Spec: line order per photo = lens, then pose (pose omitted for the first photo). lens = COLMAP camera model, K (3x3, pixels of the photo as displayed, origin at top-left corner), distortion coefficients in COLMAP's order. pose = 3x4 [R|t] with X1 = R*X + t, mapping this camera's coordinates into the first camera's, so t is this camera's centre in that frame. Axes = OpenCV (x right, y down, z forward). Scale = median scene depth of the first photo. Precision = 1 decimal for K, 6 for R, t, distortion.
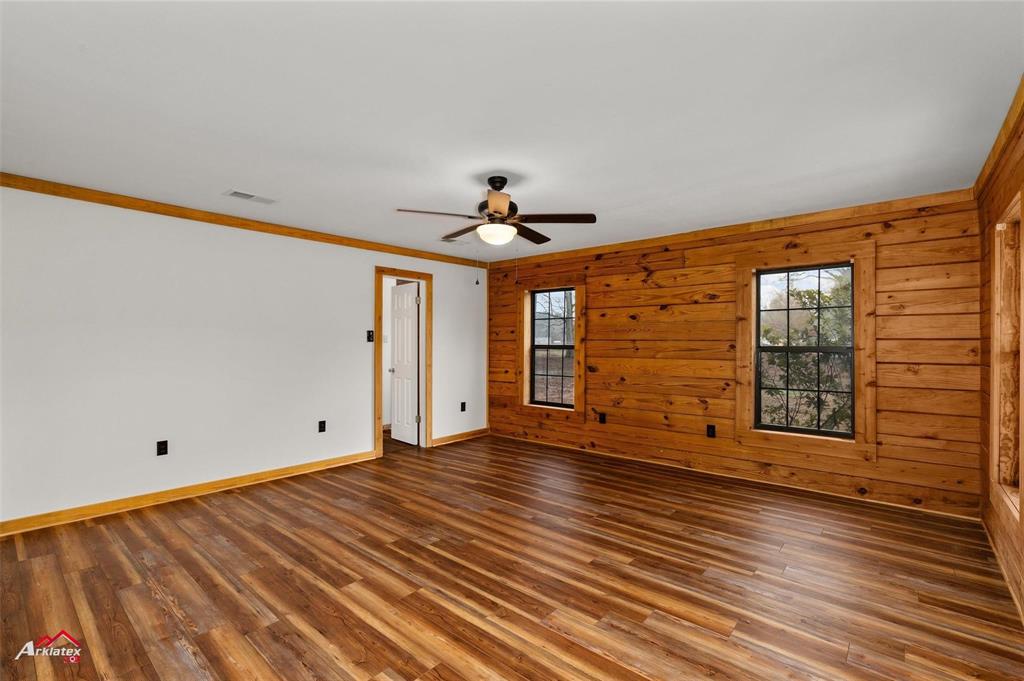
lens RADIAL K [[456.7, 0, 520.0], [0, 456.7, 343.6], [0, 0, 1]] dist [-0.009435, -0.000304]
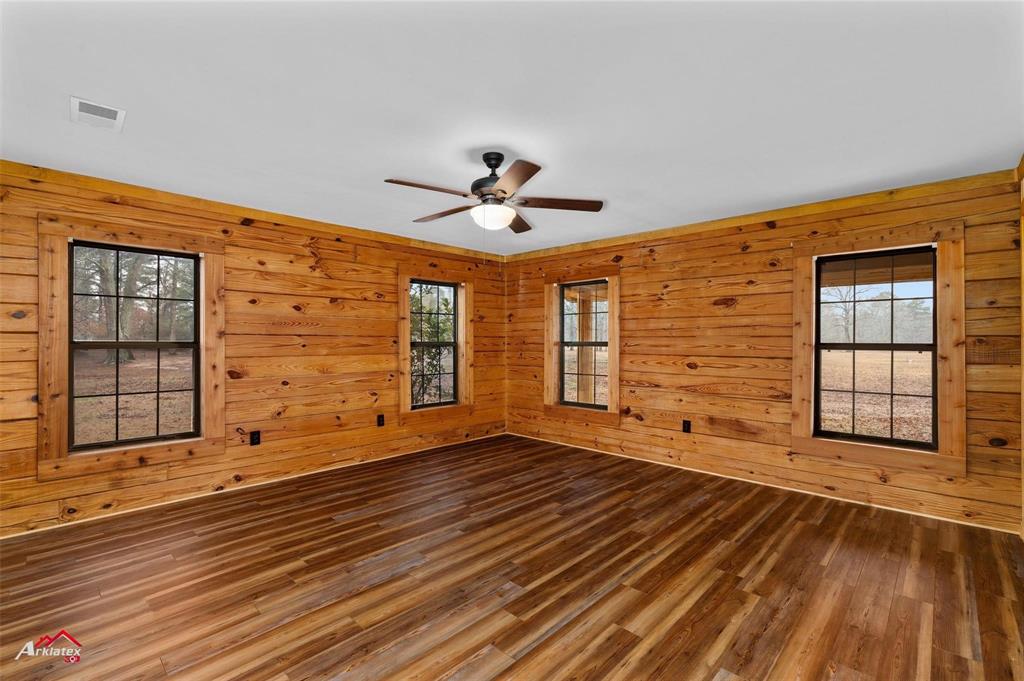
lens RADIAL K [[456.7, 0, 519.8], [0, 456.7, 341.5], [0, 0, 1]] dist [-0.009435, -0.000304]
pose [[0.047084, -0.005437, 0.998876, -0.809641], [-0.002805, 0.999981, 0.005575, -0.002326], [-0.998887, -0.003064, 0.047068, 0.778670]]
